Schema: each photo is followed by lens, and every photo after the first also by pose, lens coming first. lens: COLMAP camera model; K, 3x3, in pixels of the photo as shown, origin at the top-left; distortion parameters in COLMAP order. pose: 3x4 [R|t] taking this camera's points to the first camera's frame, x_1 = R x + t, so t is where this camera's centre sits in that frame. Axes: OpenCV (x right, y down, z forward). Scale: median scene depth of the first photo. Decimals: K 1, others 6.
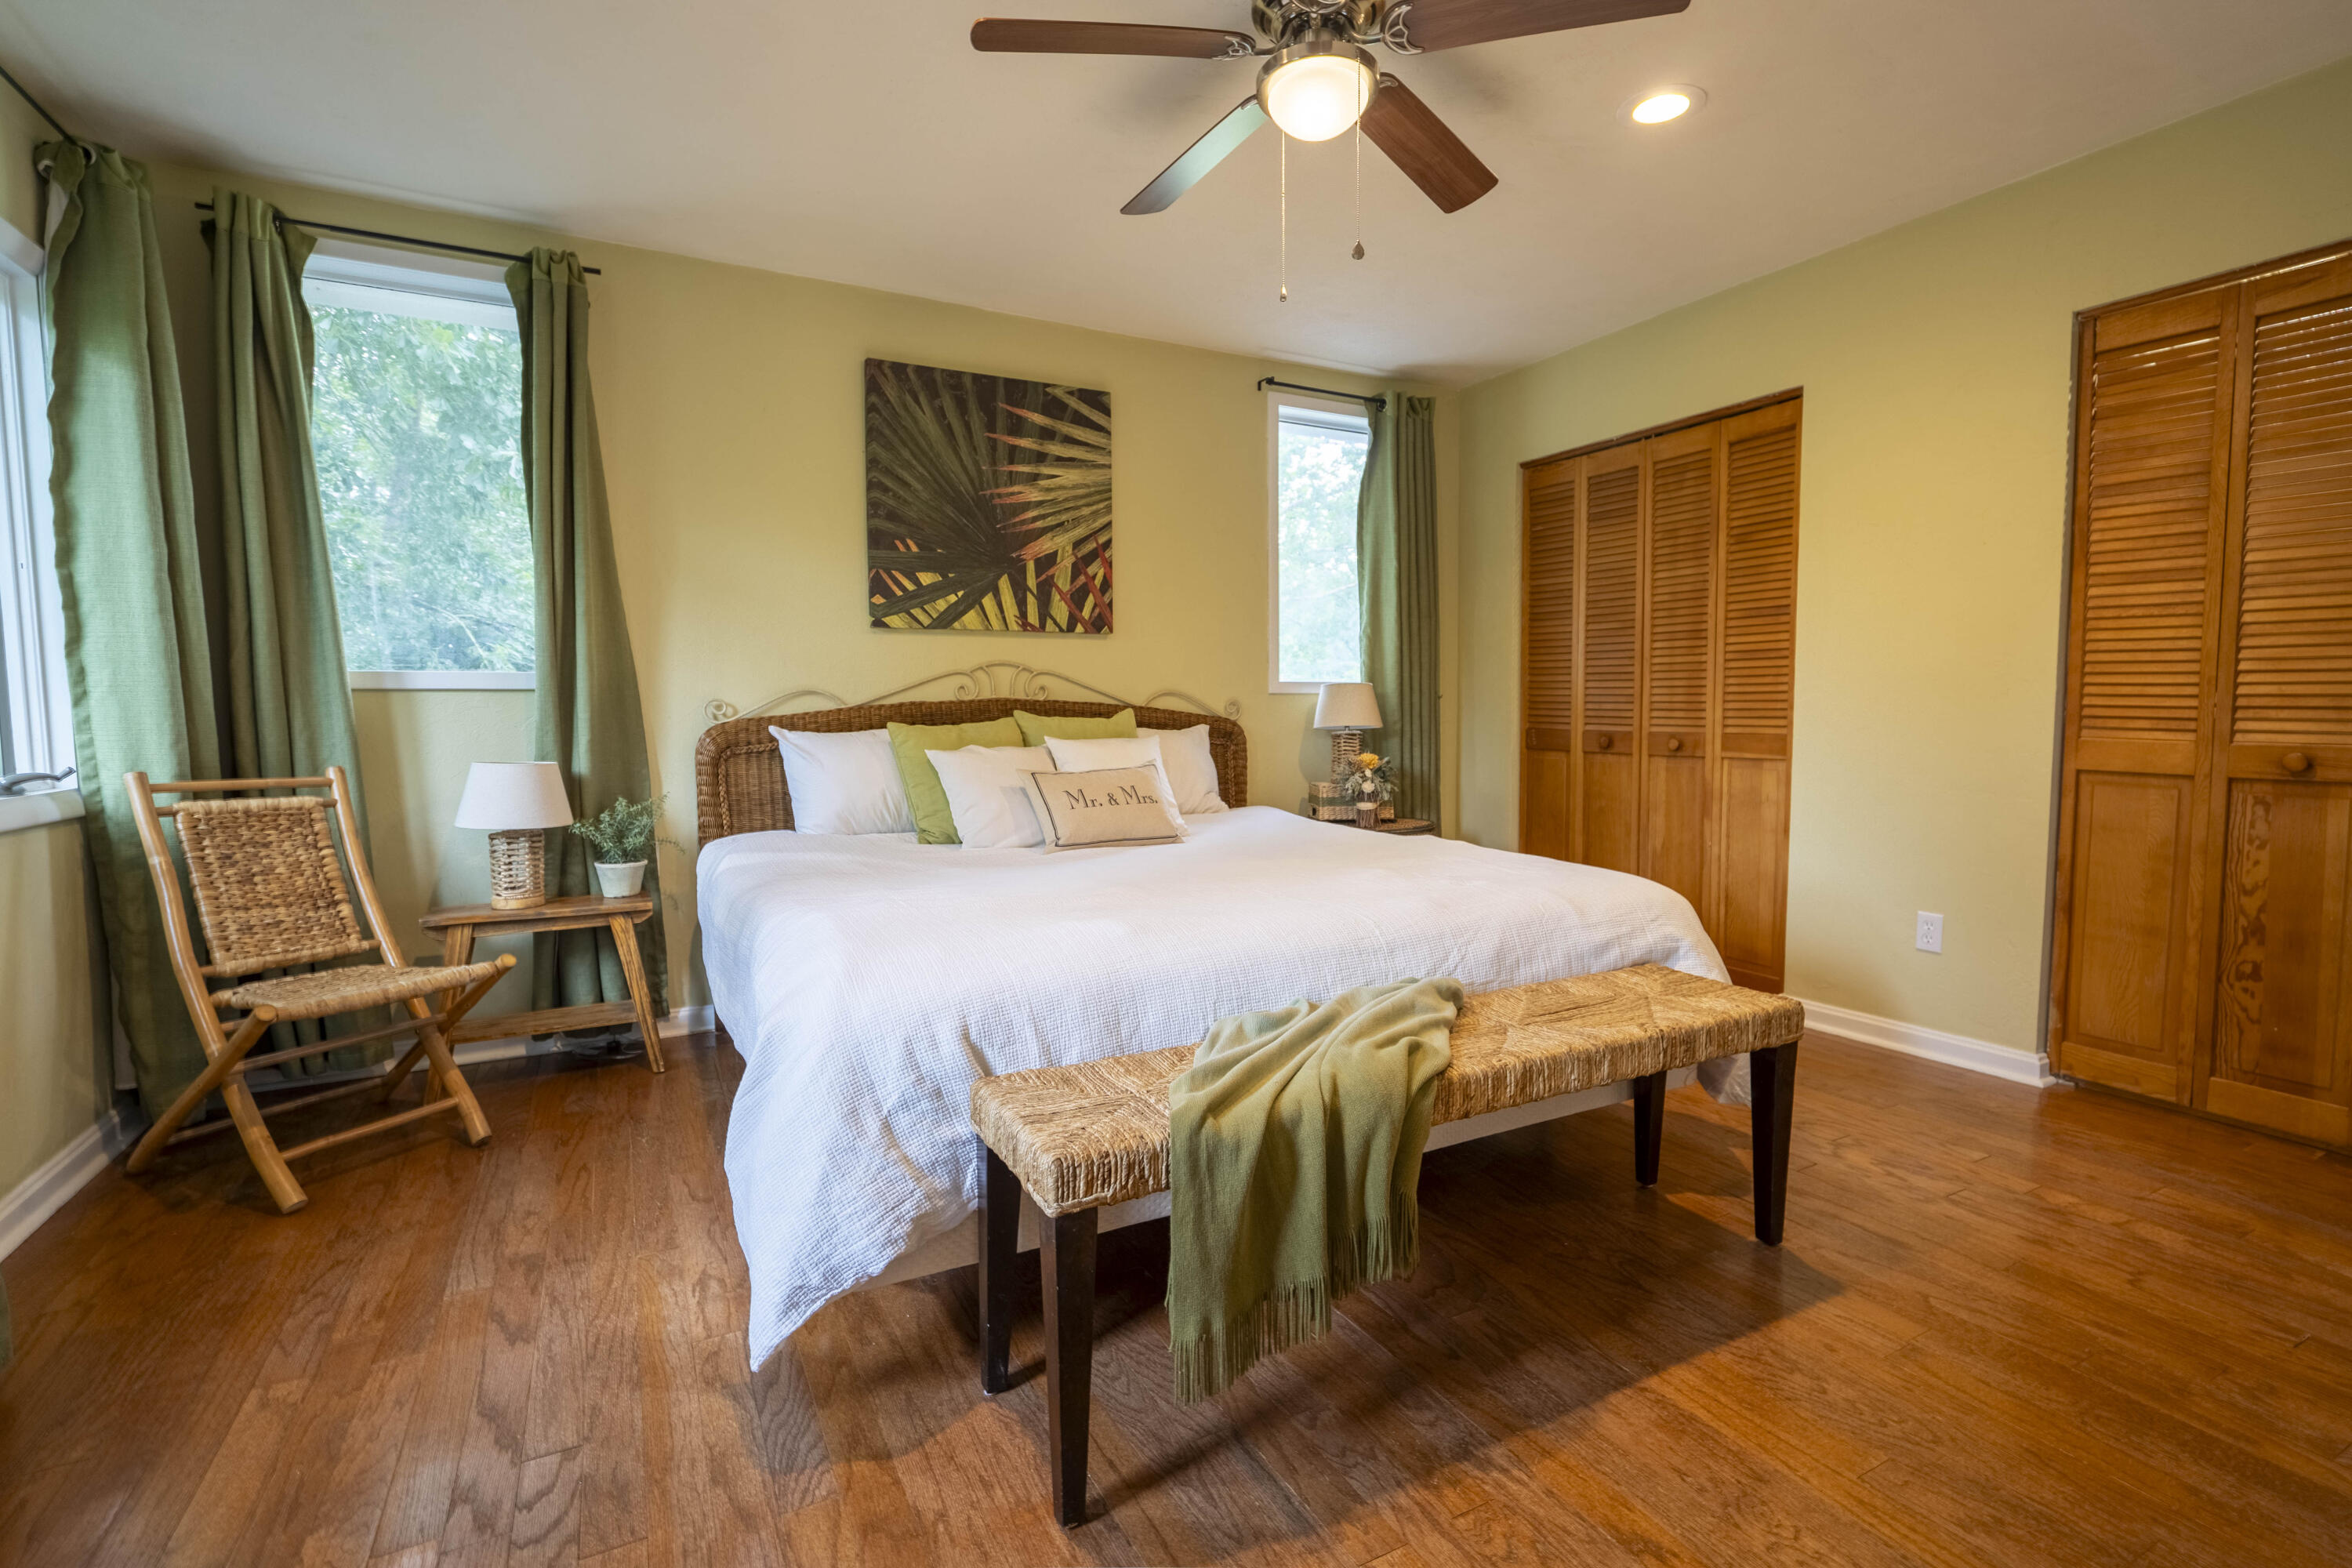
lens RADIAL K [[1068.4, 0, 1171.2], [0, 1068.4, 784.9], [0, 0, 1]] dist [-0.008206, 0.001767]
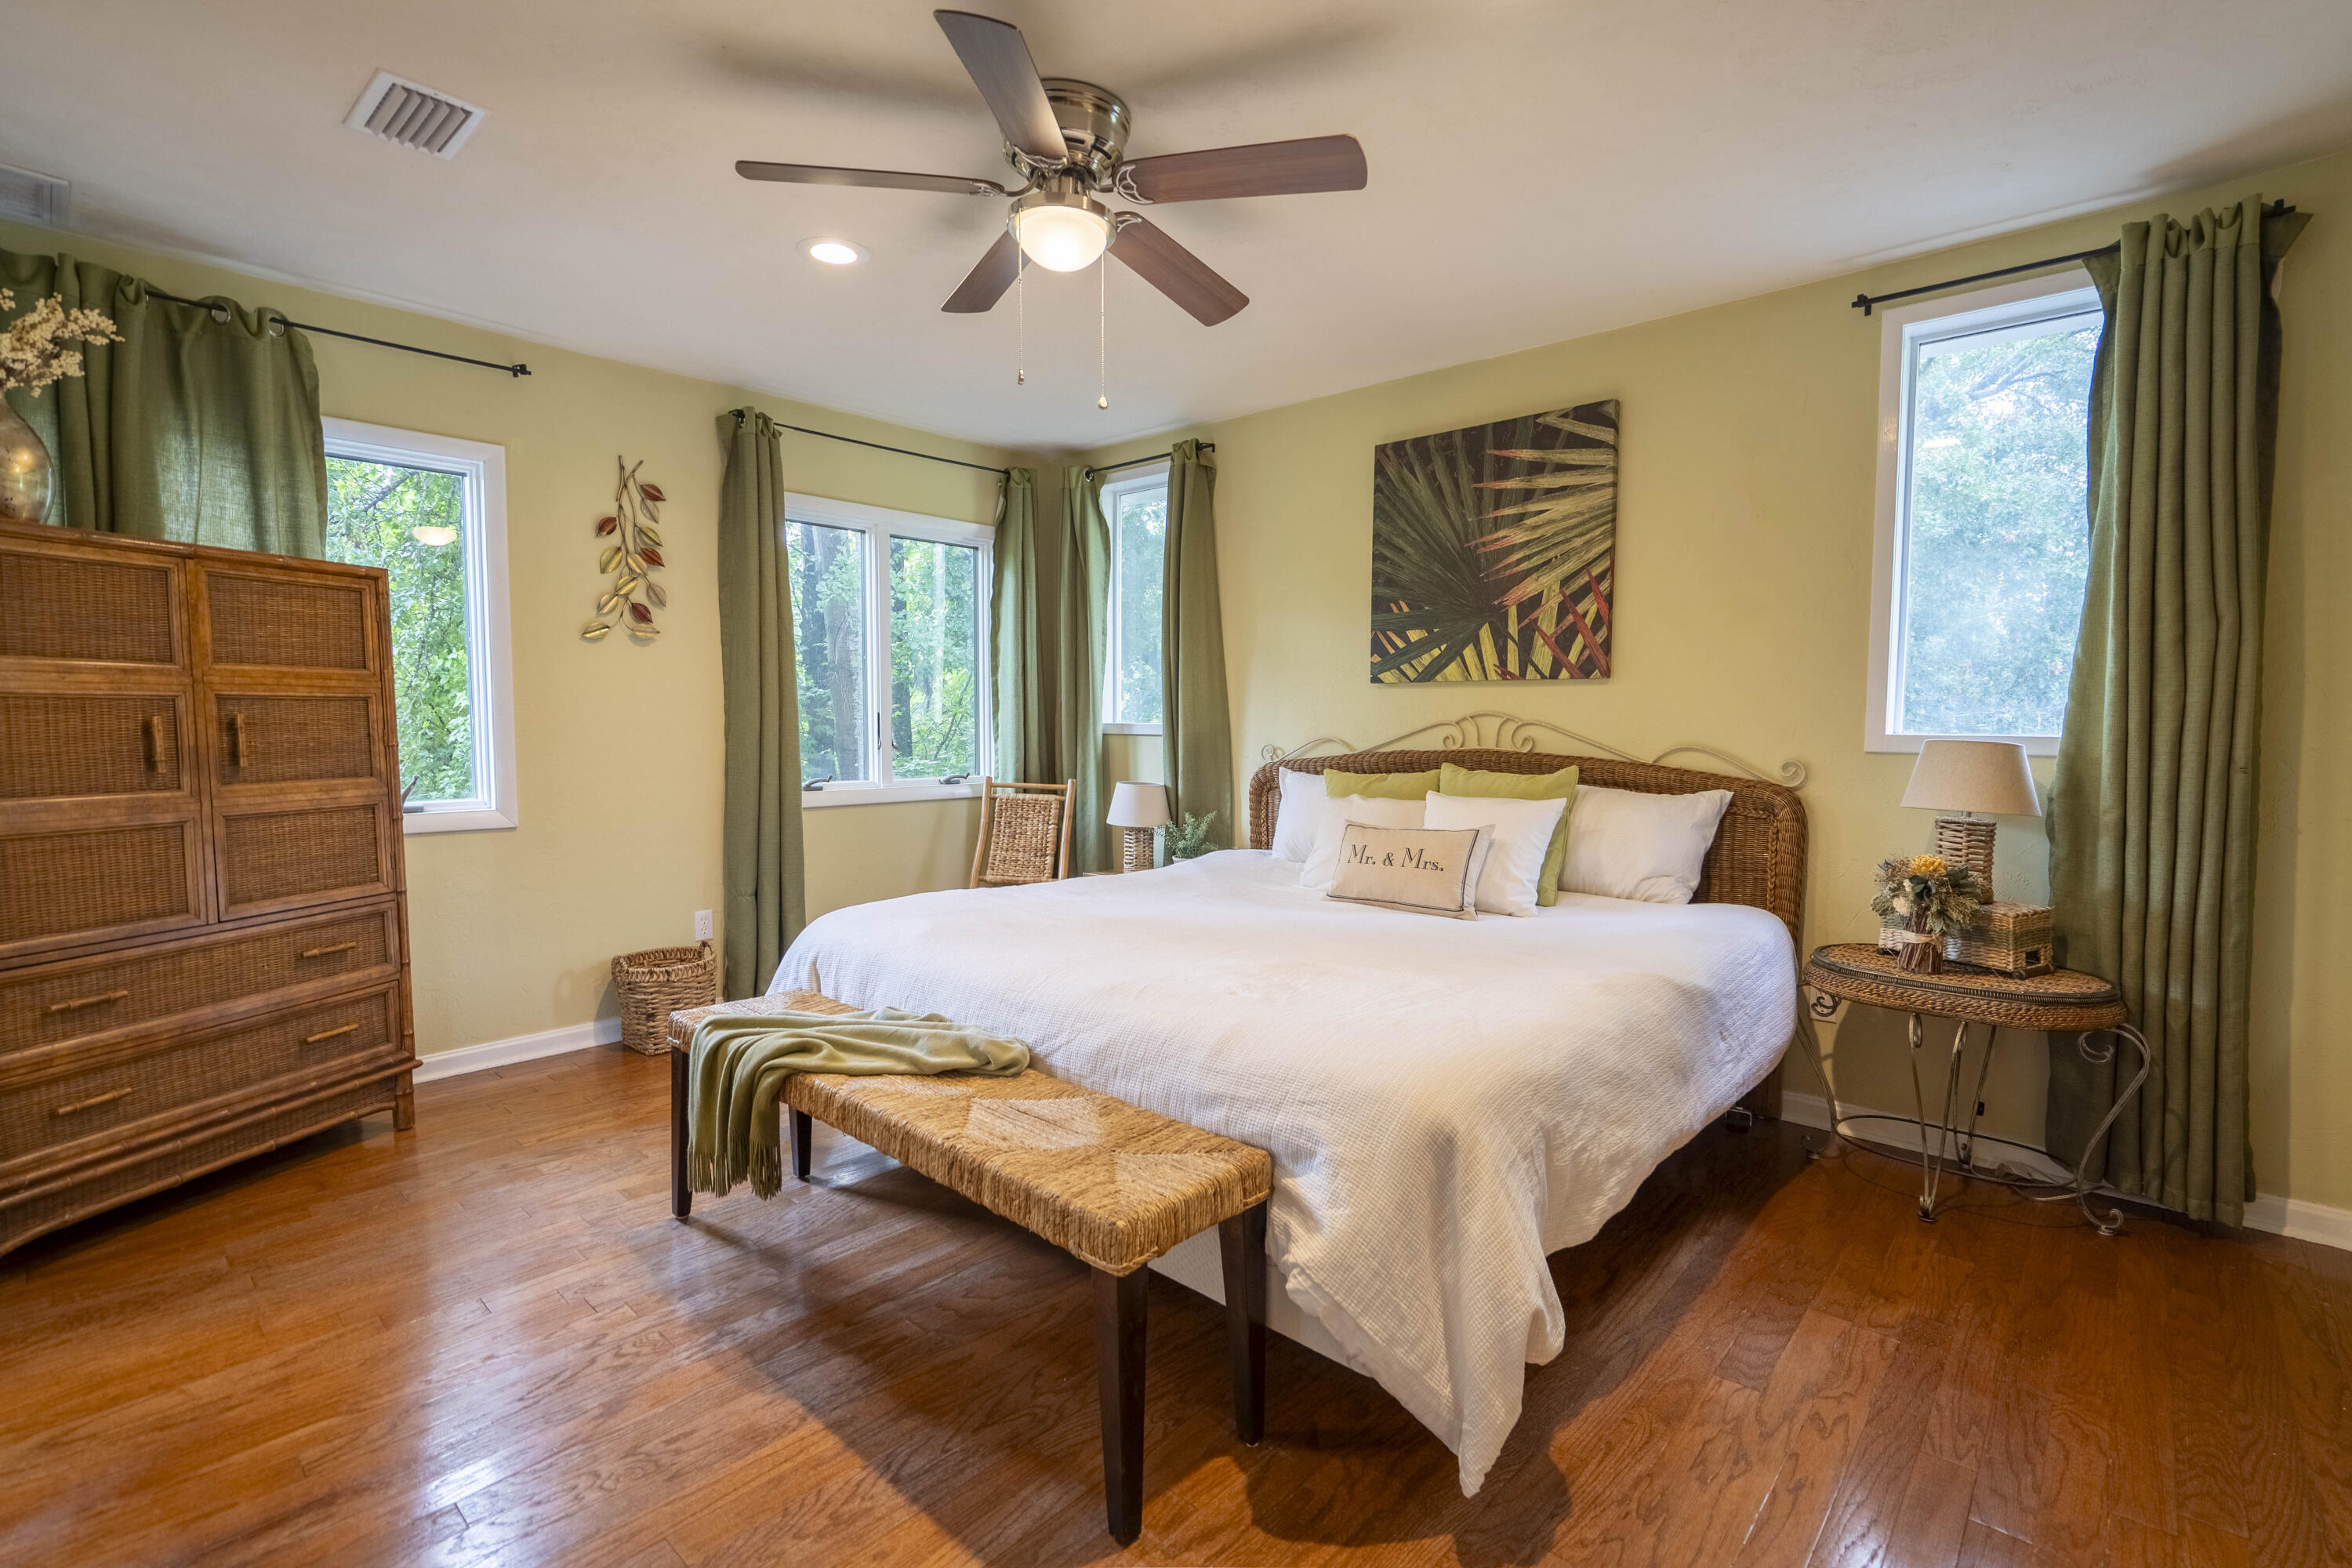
lens RADIAL K [[1068.4, 0, 1173.3], [0, 1068.4, 774.3], [0, 0, 1]] dist [-0.008206, 0.001767]
pose [[0.336671, 0.055364, -0.939994, 0.682810], [-0.075792, 0.996624, 0.031553, -0.069131], [0.938567, 0.060621, 0.339730, 0.411396]]
